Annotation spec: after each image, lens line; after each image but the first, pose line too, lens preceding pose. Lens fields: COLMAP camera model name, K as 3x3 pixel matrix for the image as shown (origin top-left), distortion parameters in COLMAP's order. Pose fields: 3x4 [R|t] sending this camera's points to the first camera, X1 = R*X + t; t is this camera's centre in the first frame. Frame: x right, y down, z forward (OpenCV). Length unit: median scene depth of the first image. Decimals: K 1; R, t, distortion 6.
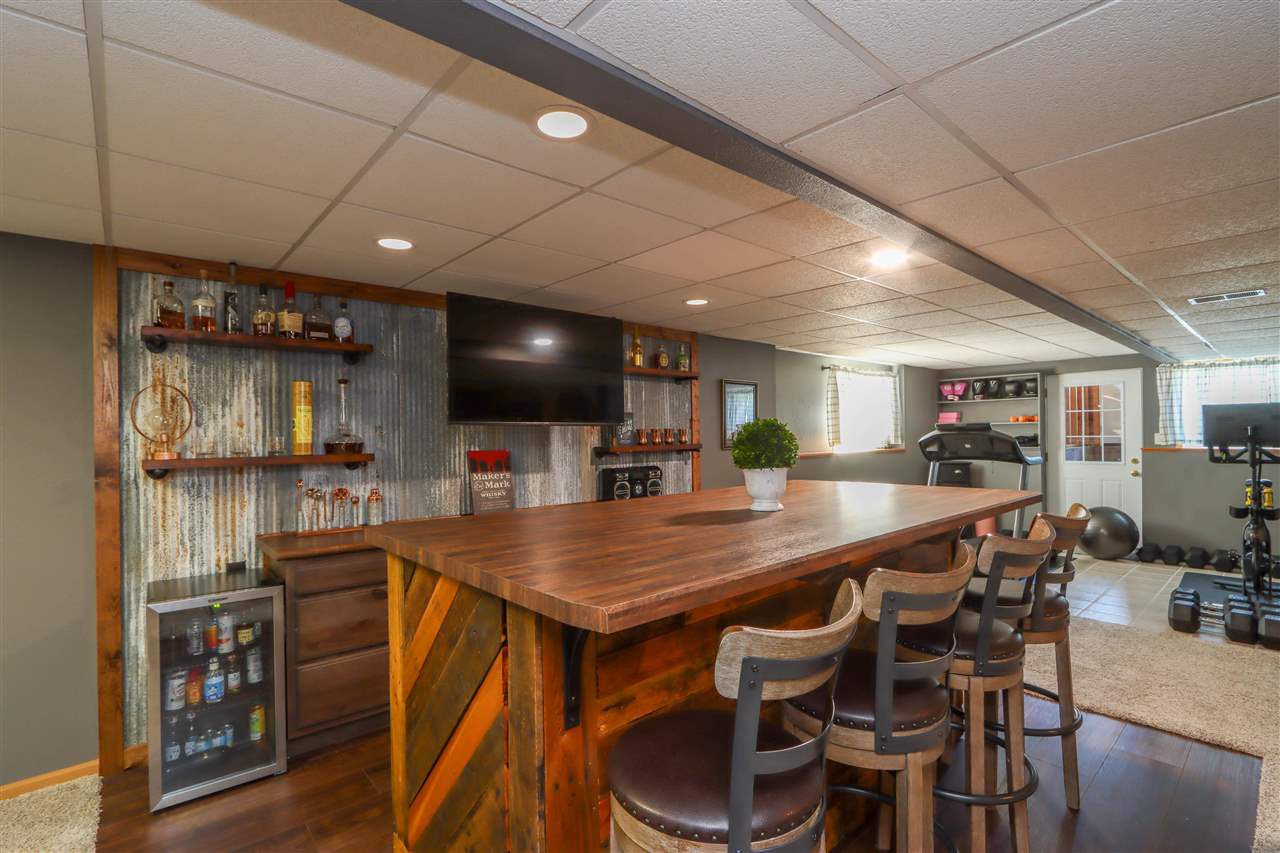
lens RADIAL K [[592.8, 0, 635.9], [0, 592.8, 427.6], [0, 0, 1]] dist [-0.010254, -0.000361]
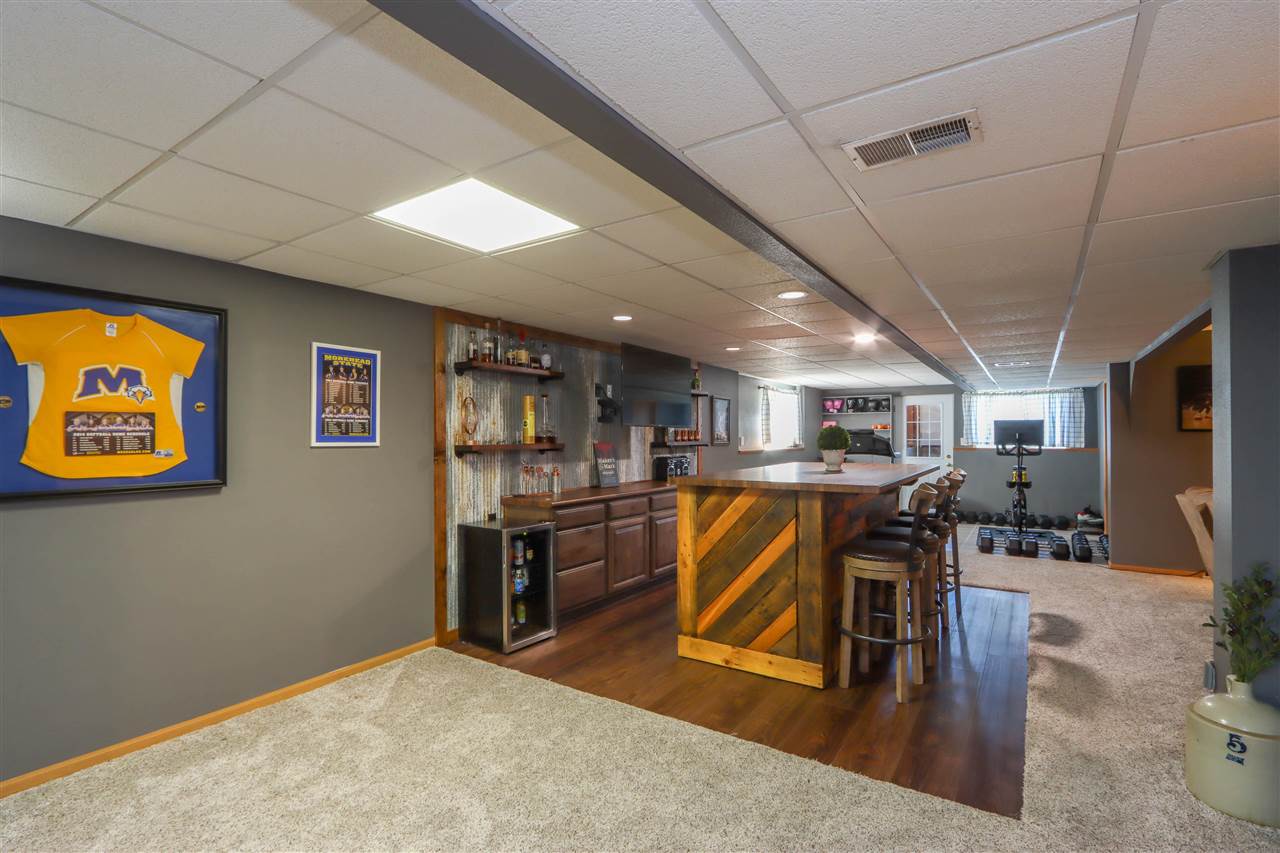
lens RADIAL K [[592.8, 0, 642.6], [0, 592.8, 430.6], [0, 0, 1]] dist [-0.010254, -0.000361]
pose [[0.964979, 0.013664, 0.261972, -0.449289], [-0.013582, 0.999906, -0.002121, 0.007806], [-0.261976, -0.001511, 0.965073, -0.367462]]
